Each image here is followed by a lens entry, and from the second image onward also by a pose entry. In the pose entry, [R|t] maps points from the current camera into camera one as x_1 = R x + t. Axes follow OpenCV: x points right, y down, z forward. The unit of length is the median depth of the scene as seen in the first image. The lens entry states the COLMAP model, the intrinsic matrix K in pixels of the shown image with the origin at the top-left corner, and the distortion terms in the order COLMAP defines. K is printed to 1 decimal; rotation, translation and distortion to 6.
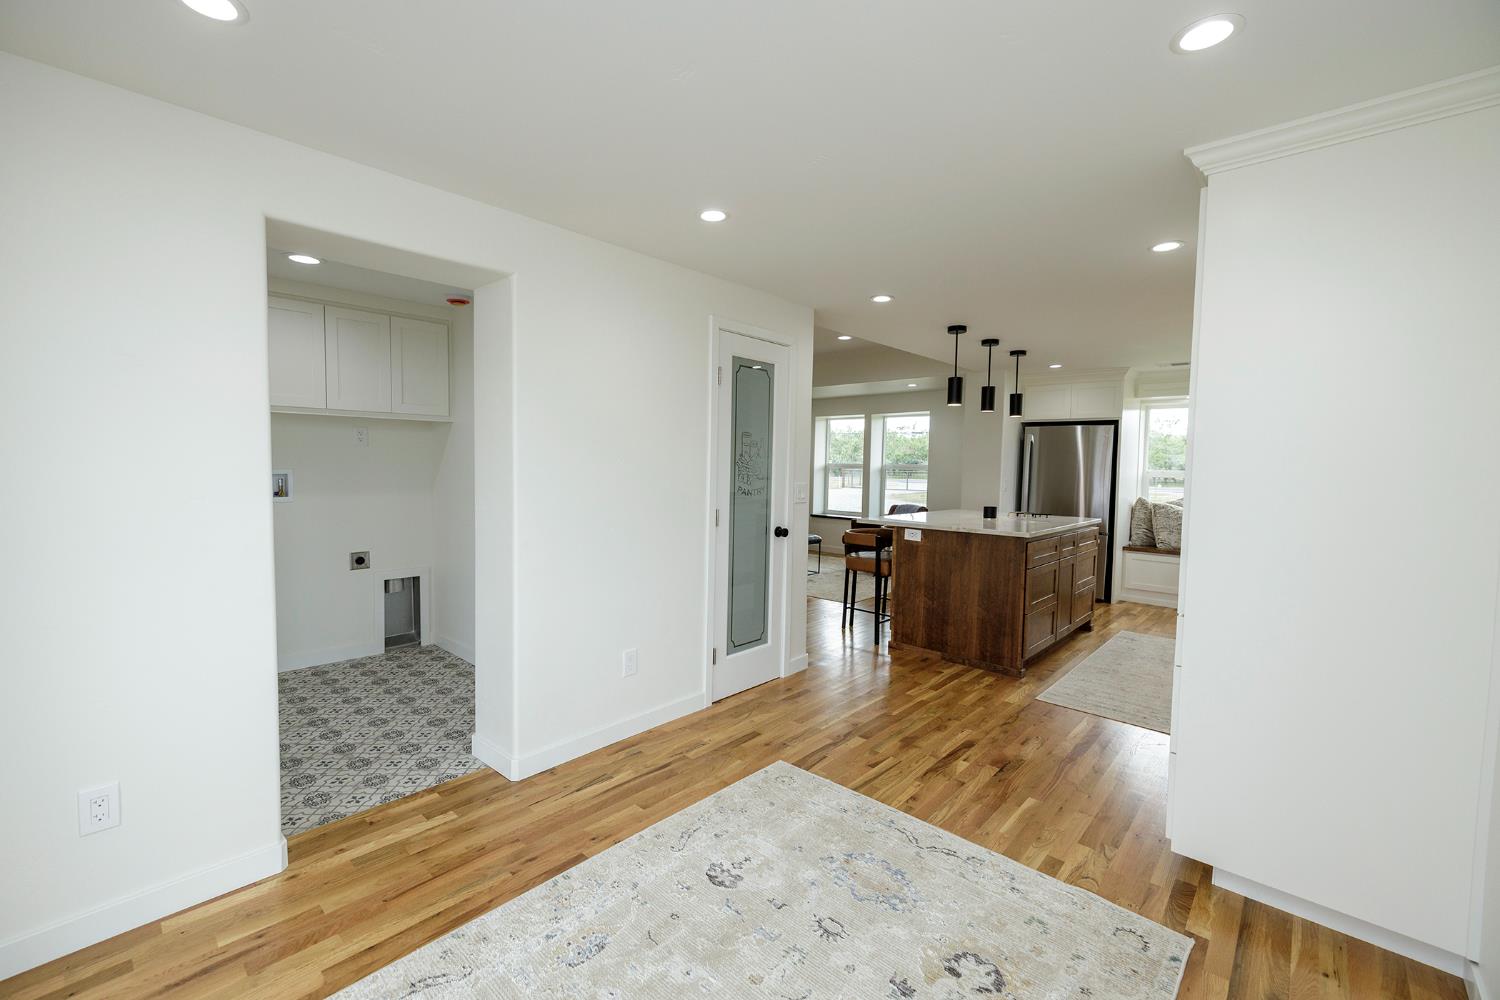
lens RADIAL K [[625.3, 0, 739.3], [0, 625.3, 494.7], [0, 0, 1]] dist [-0.002598, 0.000229]
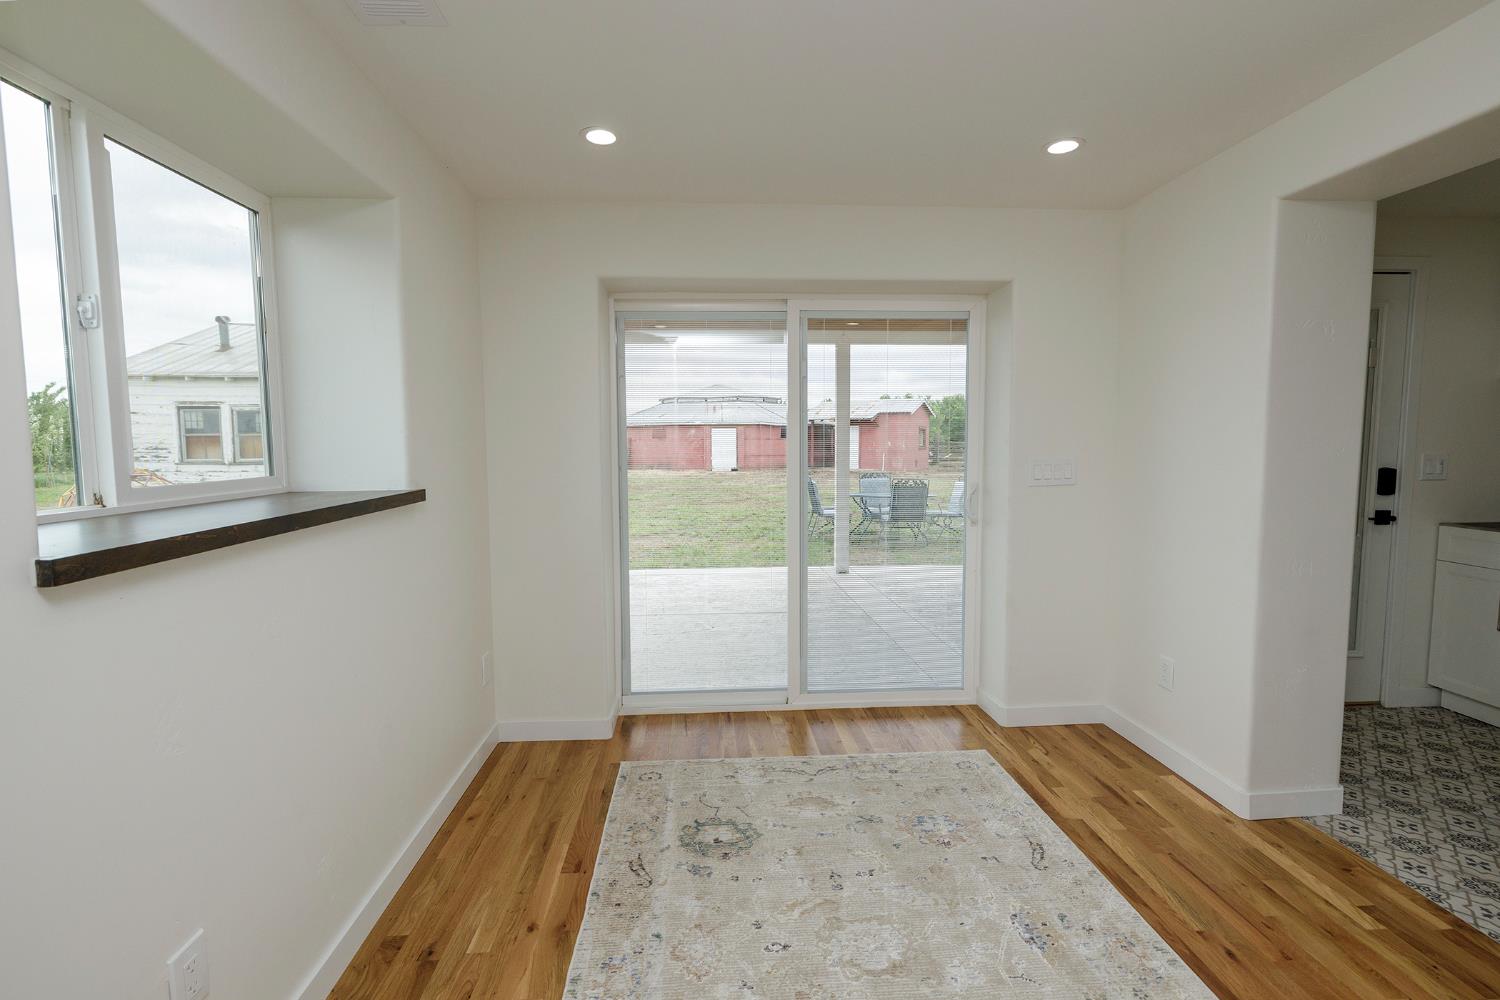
lens RADIAL K [[615.0, 0, 725.4], [0, 615.0, 486.9], [0, 0, 1]] dist [0.001152, 0.000031]
pose [[-0.691200, 0.050058, -0.720928, 0.292613], [-0.034440, 0.994183, 0.102051, -0.020713], [0.721843, 0.095366, -0.685455, 0.483946]]
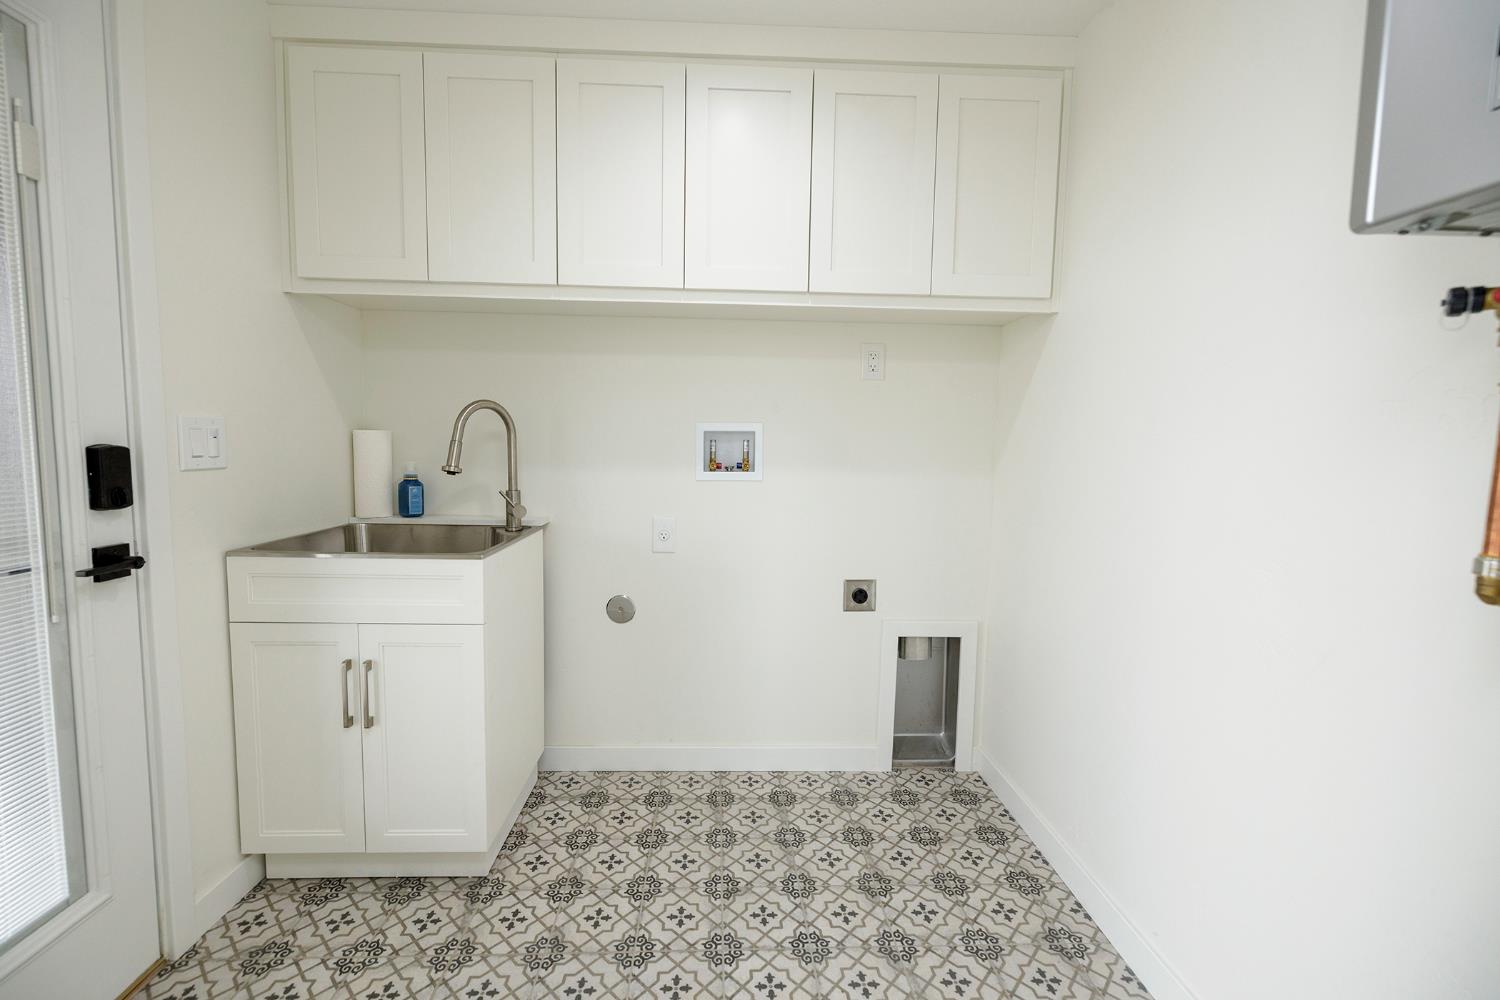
lens RADIAL K [[625.3, 0, 739.3], [0, 625.3, 494.7], [0, 0, 1]] dist [-0.002598, 0.000229]
pose [[0.704646, 0.053763, -0.707519, -0.305061], [-0.041967, 0.998538, 0.034080, 0.004088], [0.708317, 0.005678, 0.705872, 0.548420]]
